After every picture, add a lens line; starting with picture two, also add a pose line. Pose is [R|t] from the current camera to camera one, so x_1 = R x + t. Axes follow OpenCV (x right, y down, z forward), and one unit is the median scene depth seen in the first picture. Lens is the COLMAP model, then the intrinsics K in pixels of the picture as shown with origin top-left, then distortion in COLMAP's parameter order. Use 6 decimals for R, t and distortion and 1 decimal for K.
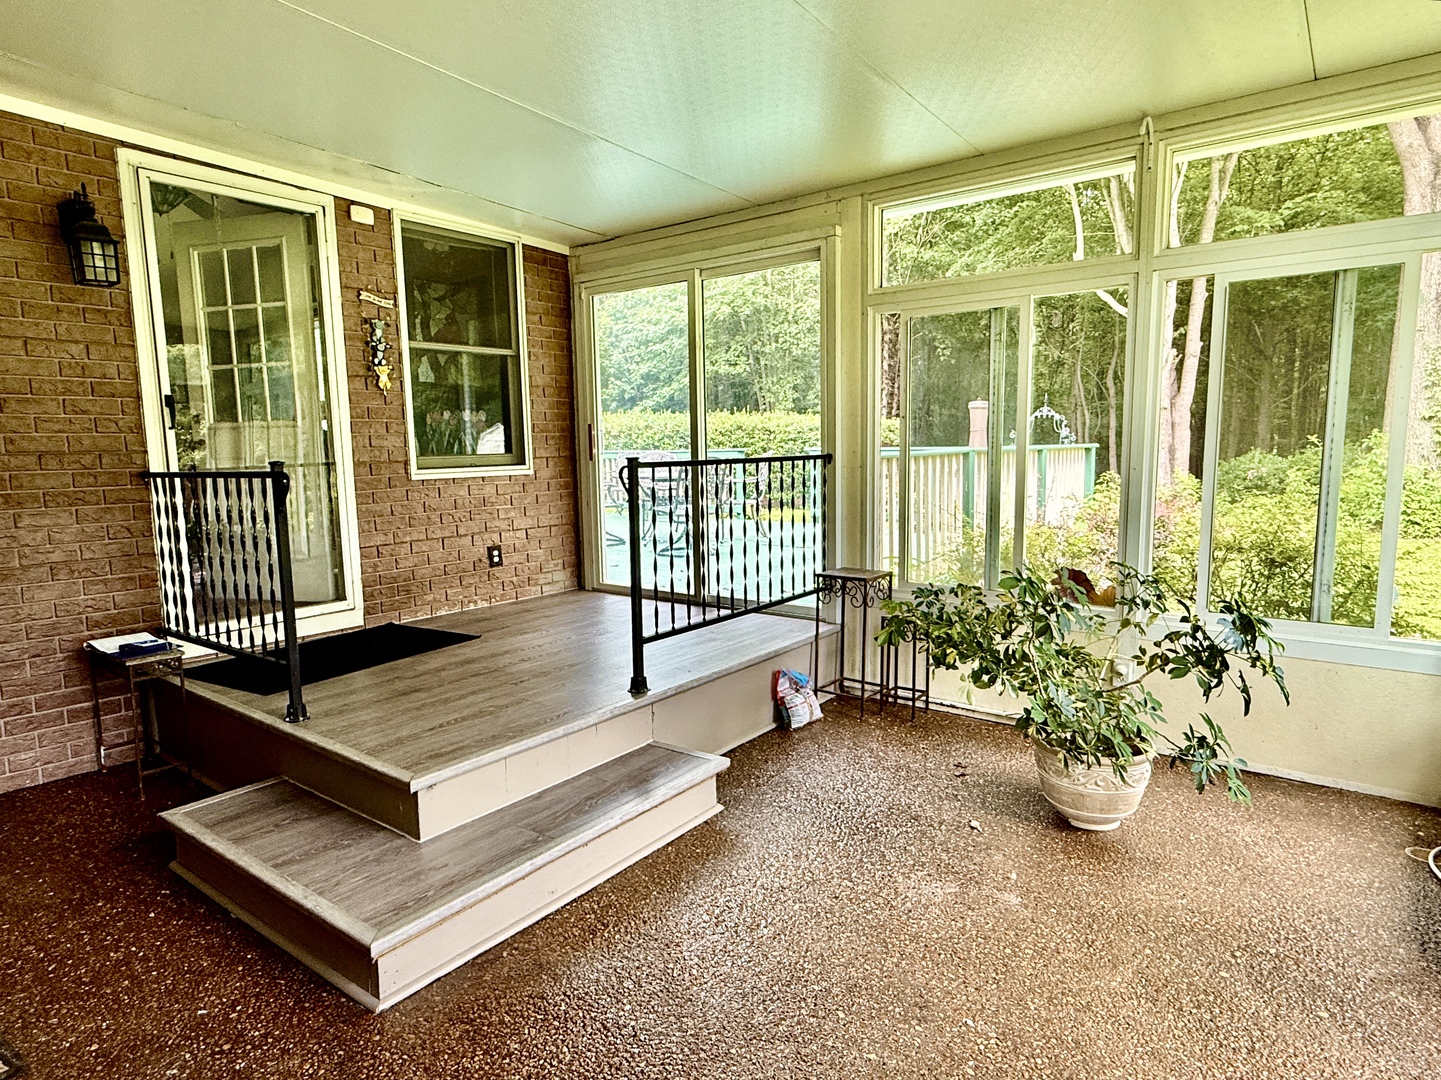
lens RADIAL K [[811.9, 0, 724.1], [0, 811.9, 538.3], [0, 0, 1]] dist [-0.000977, -0.000381]
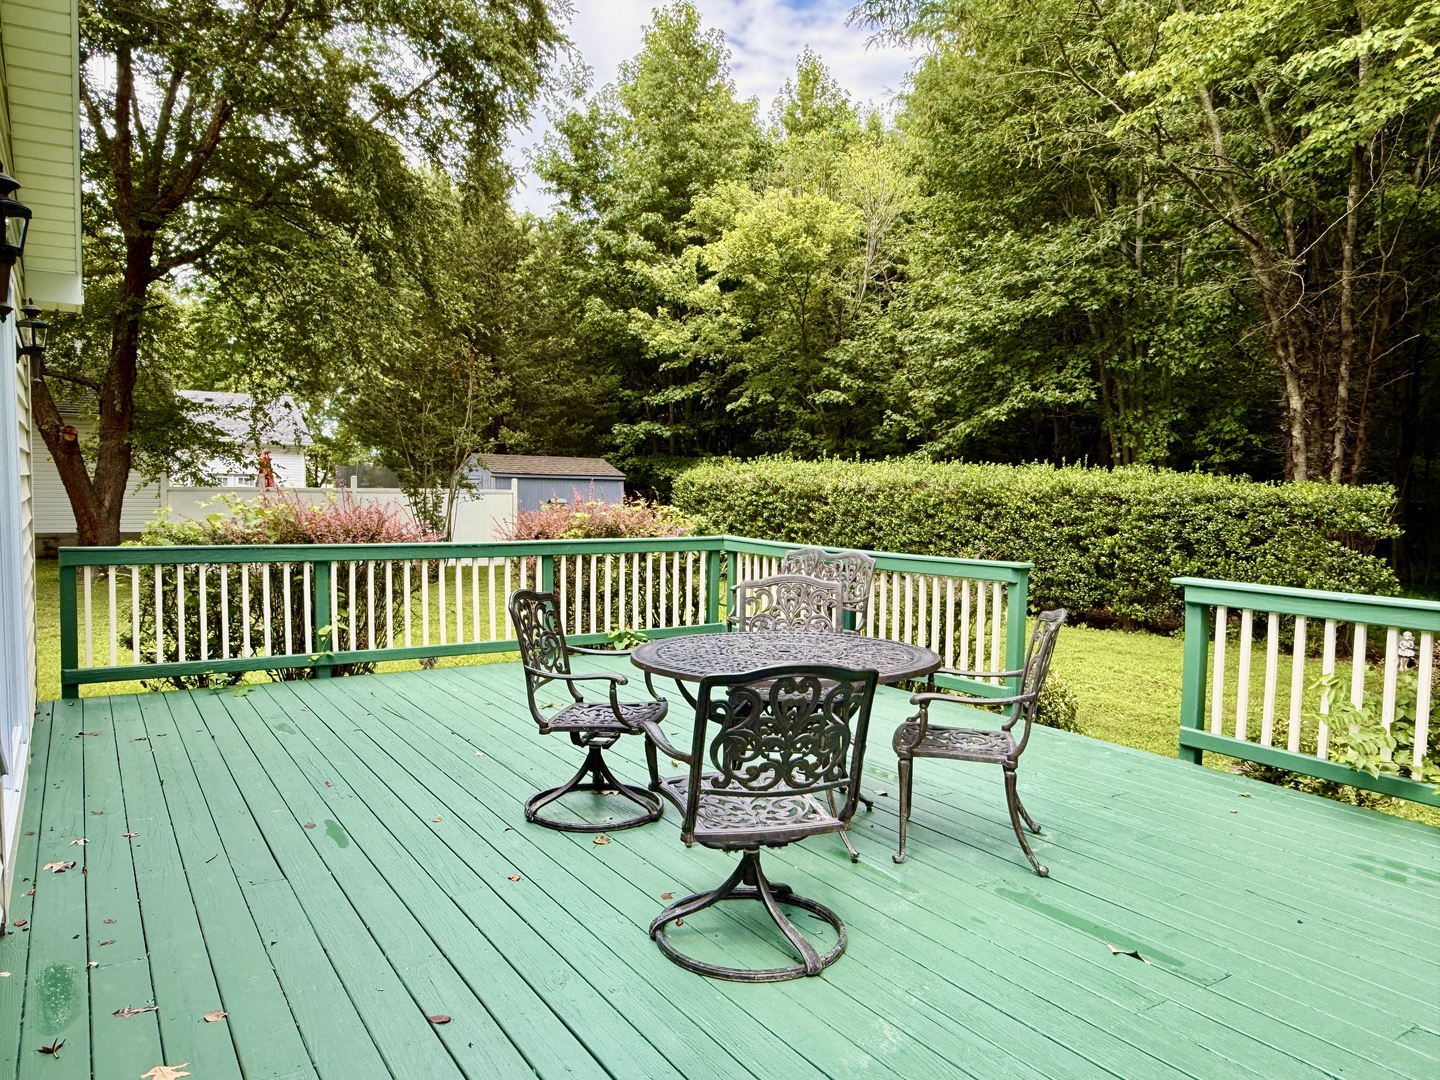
lens RADIAL K [[997.1, 0, 721.4], [0, 997.1, 543.6], [0, 0, 1]] dist [-0.009786, -0.001009]
pose [[0.942158, 0.047298, -0.331816, 0.017582], [-0.068281, 0.996317, -0.051858, -0.030689], [0.328141, 0.071515, 0.941918, 0.164424]]
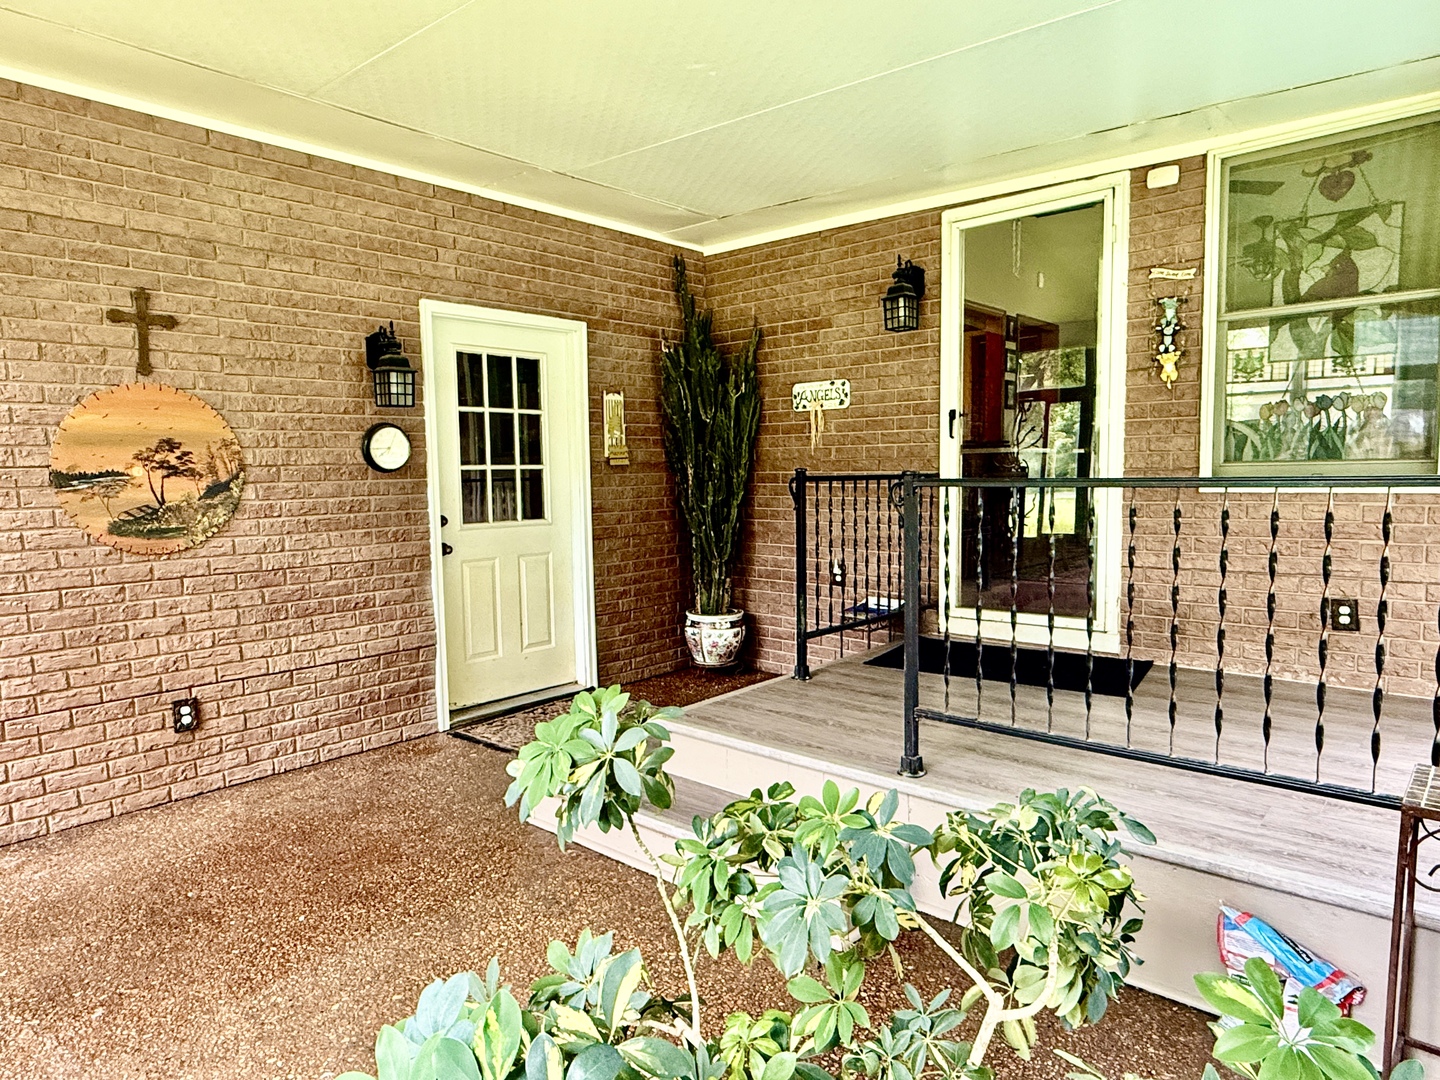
lens RADIAL K [[874.0, 0, 723.2], [0, 874.0, 548.3], [0, 0, 1]] dist [-0.001841, -0.001407]
pose [[-0.049604, 0.106502, -0.993074, 0.609333], [-0.098434, 0.988936, 0.110975, -0.083613], [0.993907, 0.103257, -0.038572, 0.723906]]
